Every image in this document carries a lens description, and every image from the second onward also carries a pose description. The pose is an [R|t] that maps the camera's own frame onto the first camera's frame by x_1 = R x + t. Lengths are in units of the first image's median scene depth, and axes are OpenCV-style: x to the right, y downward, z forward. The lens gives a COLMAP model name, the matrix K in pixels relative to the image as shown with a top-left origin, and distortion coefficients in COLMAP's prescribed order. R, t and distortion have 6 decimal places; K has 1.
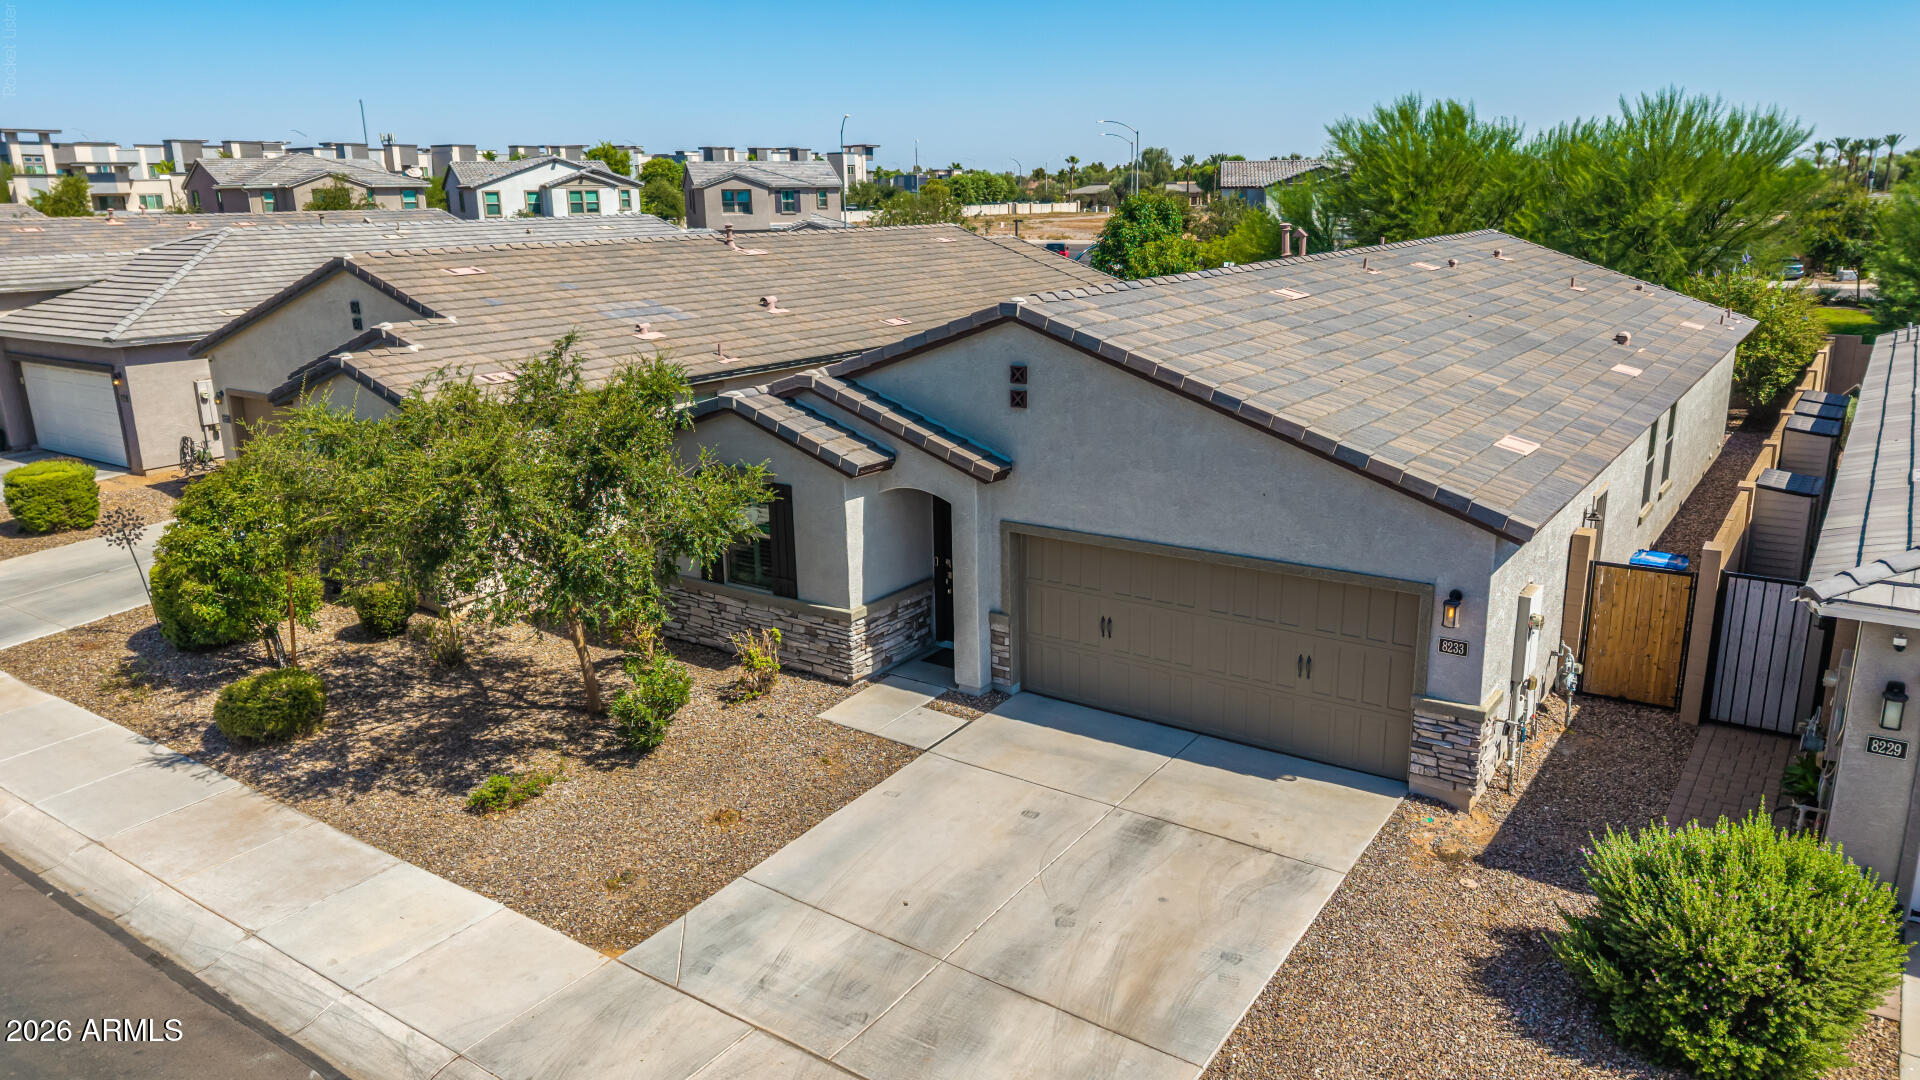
lens RADIAL K [[1328.3, 0, 964.1], [0, 1328.3, 540.8], [0, 0, 1]] dist [0.026470, -0.030979]
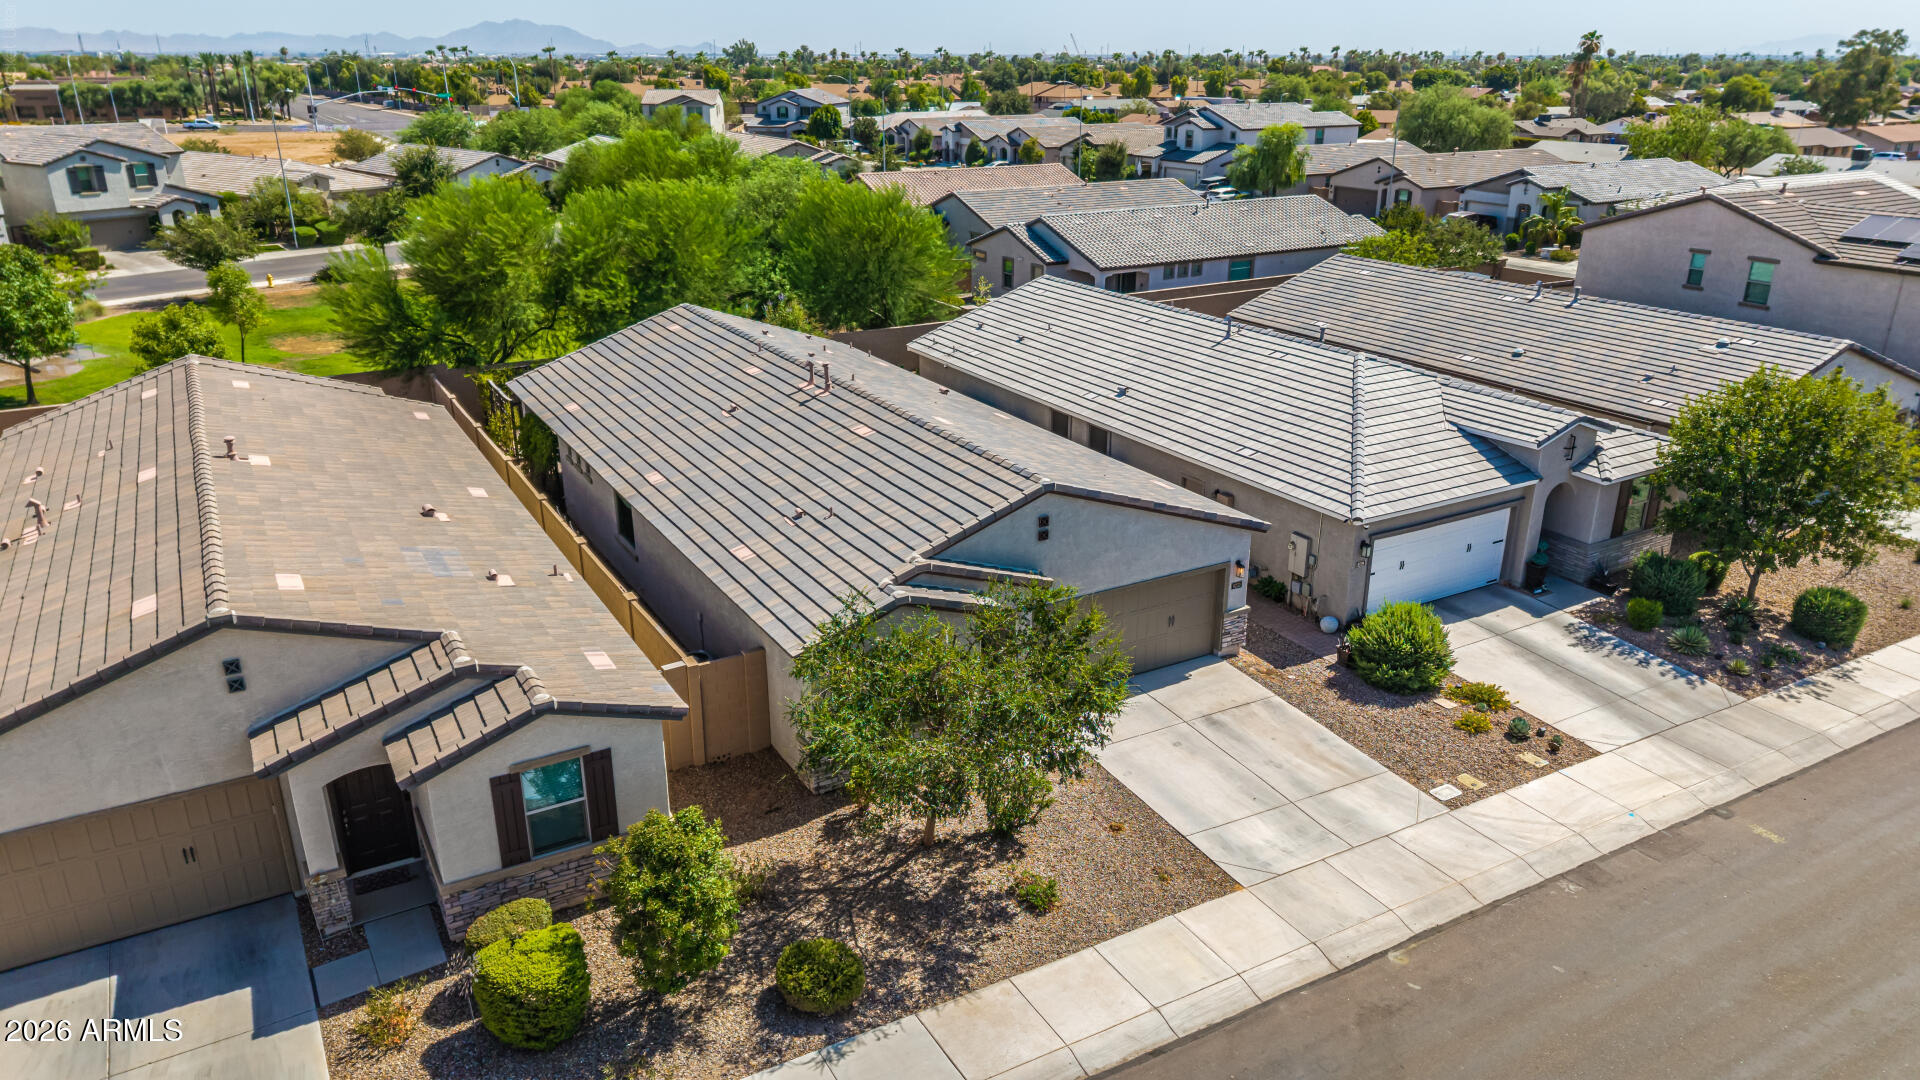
lens RADIAL K [[1290.6, 0, 960.0], [0, 1290.6, 540.0], [0, 0, 1]] dist [0.025555, -0.025421]
pose [[0.428842, -0.304872, 0.850381, -1.351308], [0.227480, 0.947443, 0.224953, -0.479978], [-0.874270, 0.096975, 0.475655, 0.321780]]
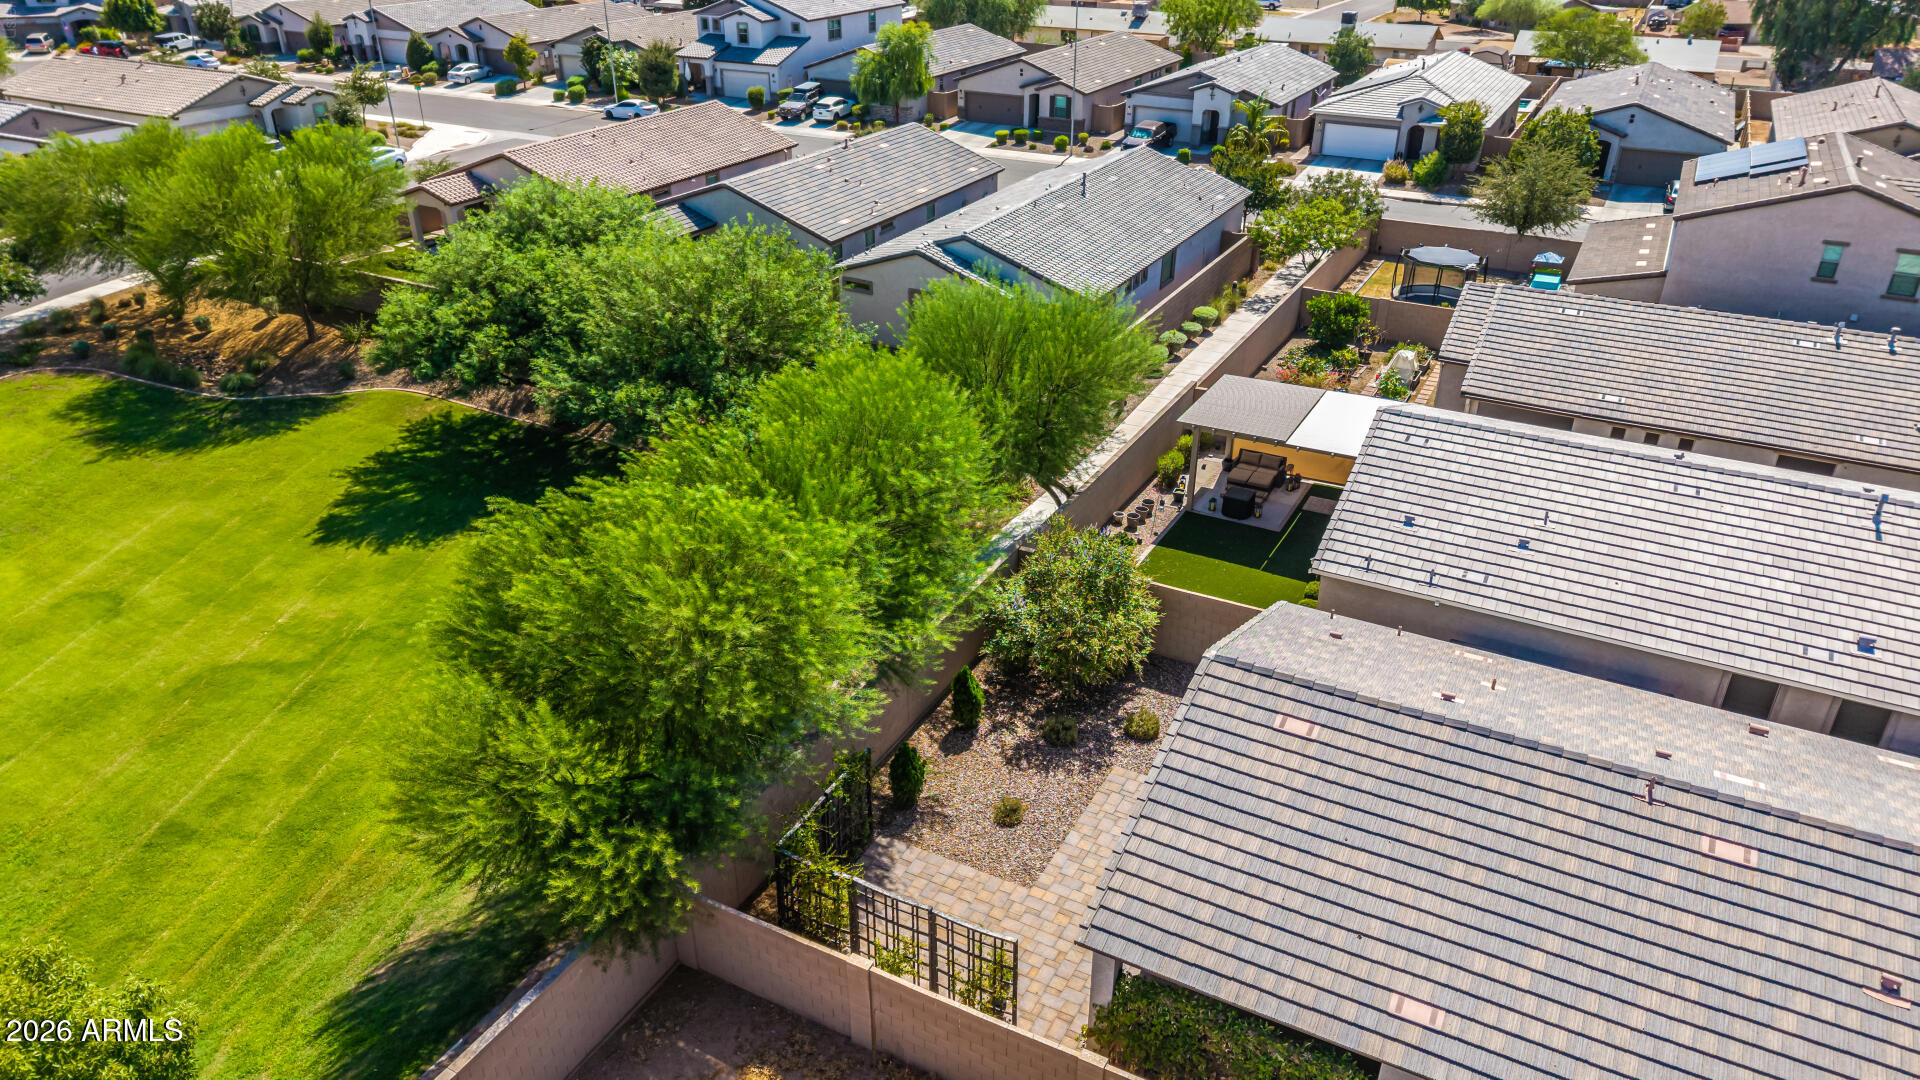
lens RADIAL K [[1283.2, 0, 961.6], [0, 1283.2, 539.4], [0, 0, 1]] dist [0.027700, -0.032311]
pose [[-0.115007, -0.452115, 0.884514, -0.402331], [0.253627, 0.847546, 0.466196, -1.334706], [-0.960441, 0.277953, 0.017195, 2.232703]]
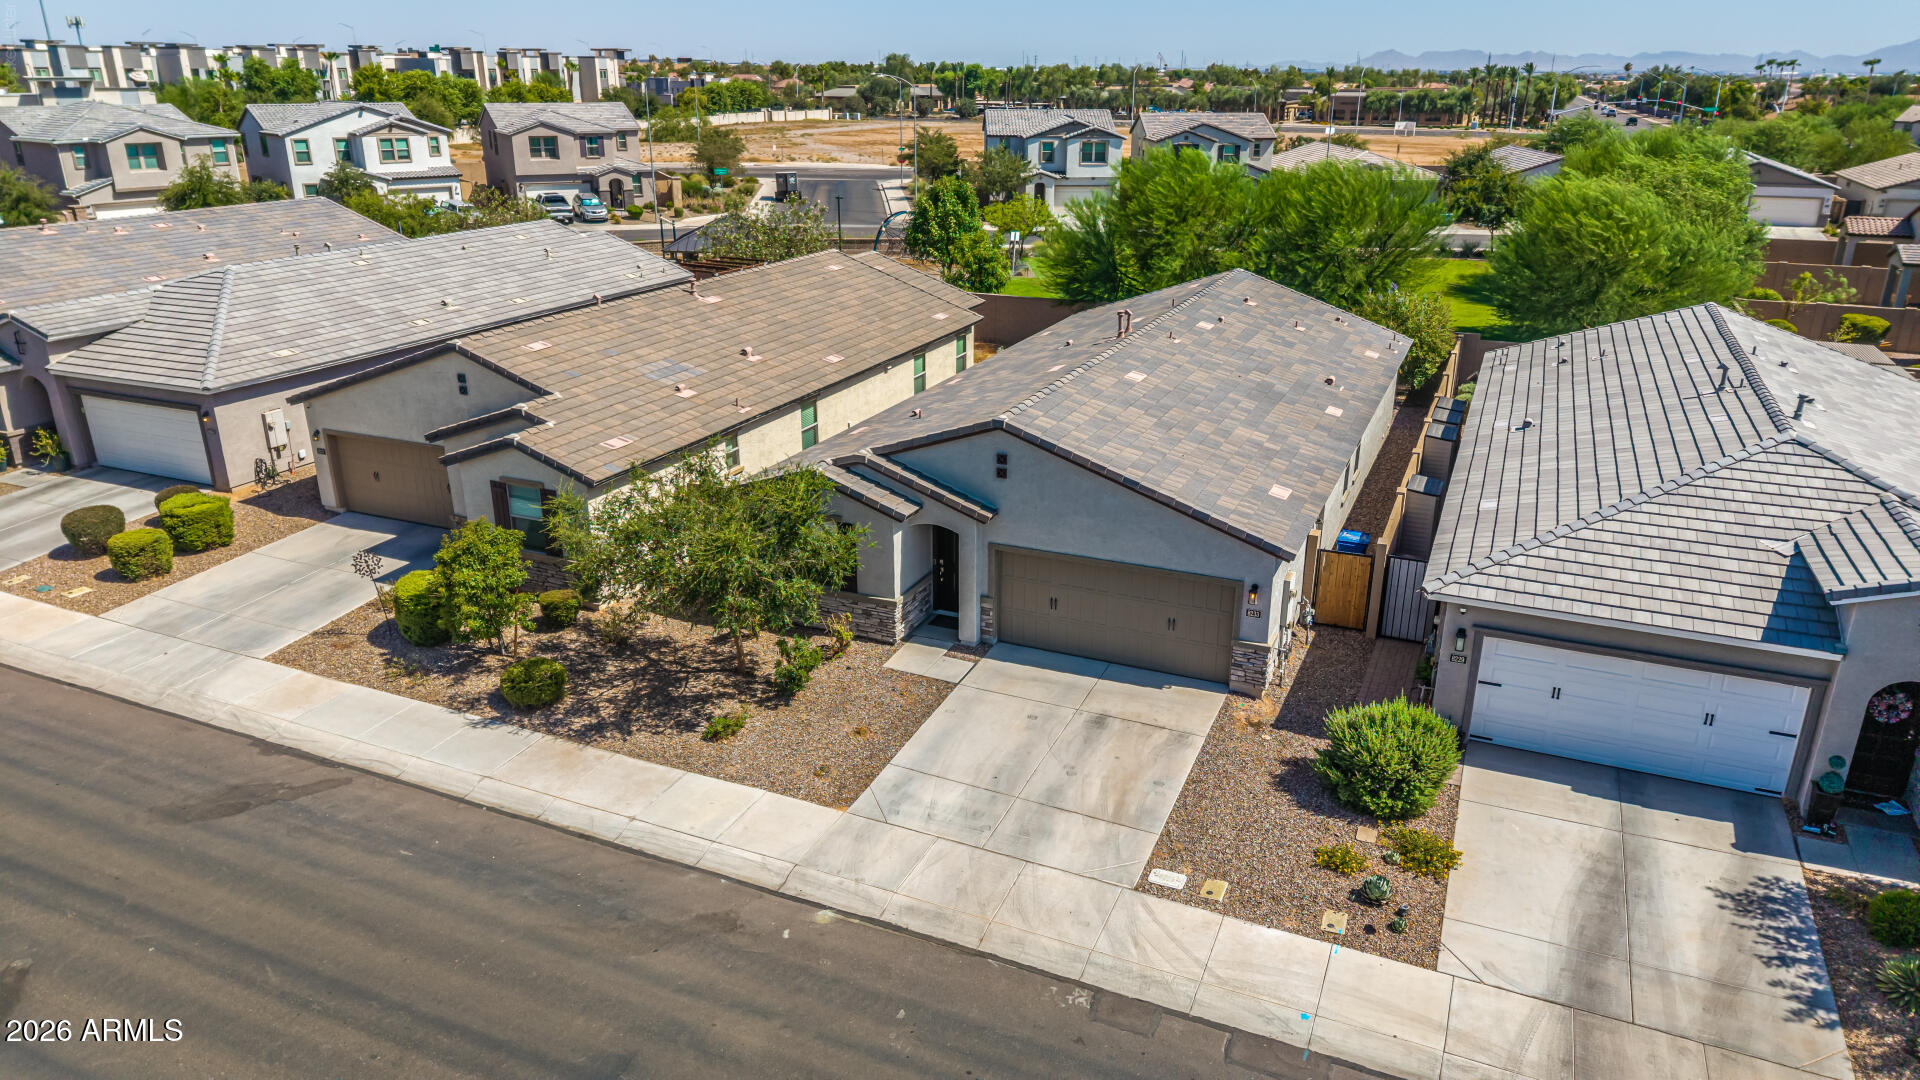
lens RADIAL K [[1281.0, 0, 960.9], [0, 1281.0, 533.1], [0, 0, 1]] dist [0.032748, -0.032950]
pose [[0.981348, -0.048271, 0.186081, -0.309211], [0.032352, 0.995625, 0.087658, -0.171840], [-0.189498, -0.080003, 0.978616, -0.569844]]
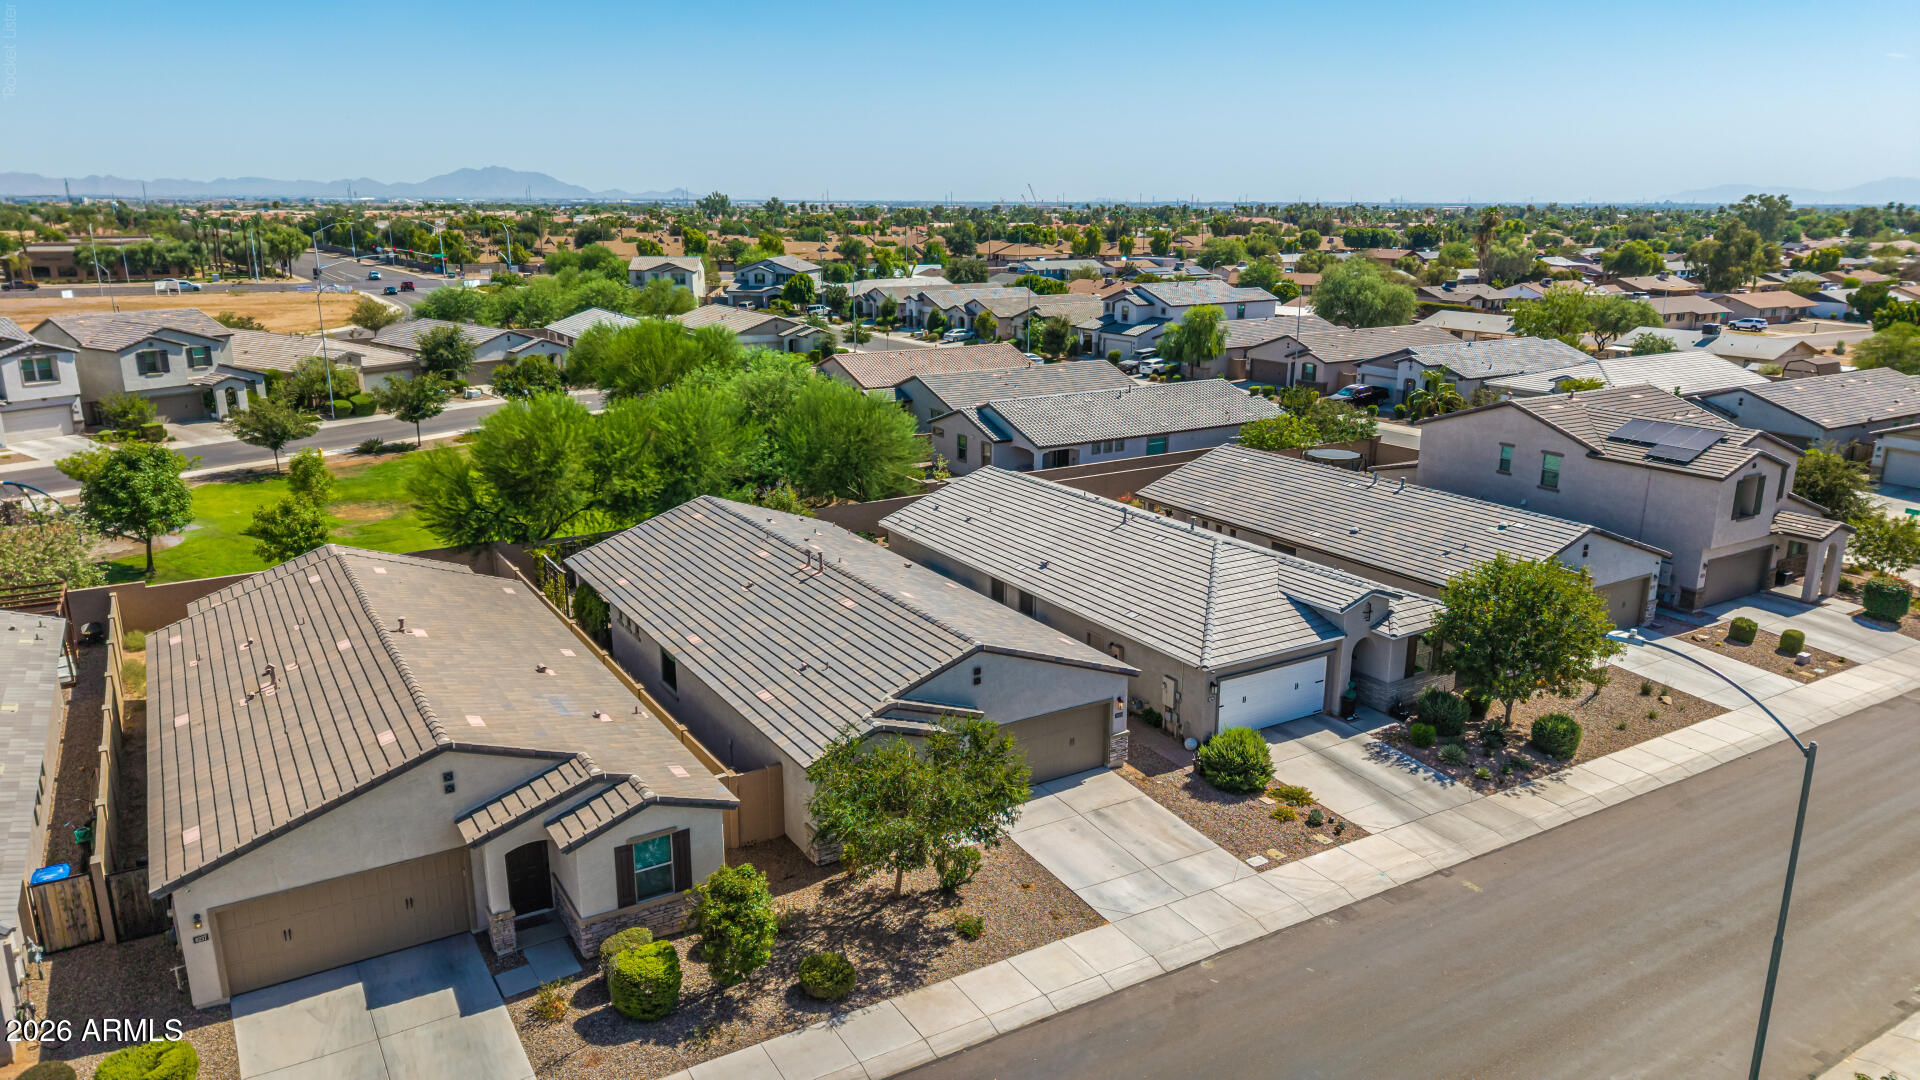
lens RADIAL K [[1274.1, 0, 960.0], [0, 1274.1, 534.9], [0, 0, 1]] dist [0.045188, -0.056698]
pose [[0.403571, -0.216835, 0.888883, -1.907867], [0.228160, 0.964671, 0.131733, -0.657681], [-0.886044, 0.149644, 0.438786, -0.011340]]
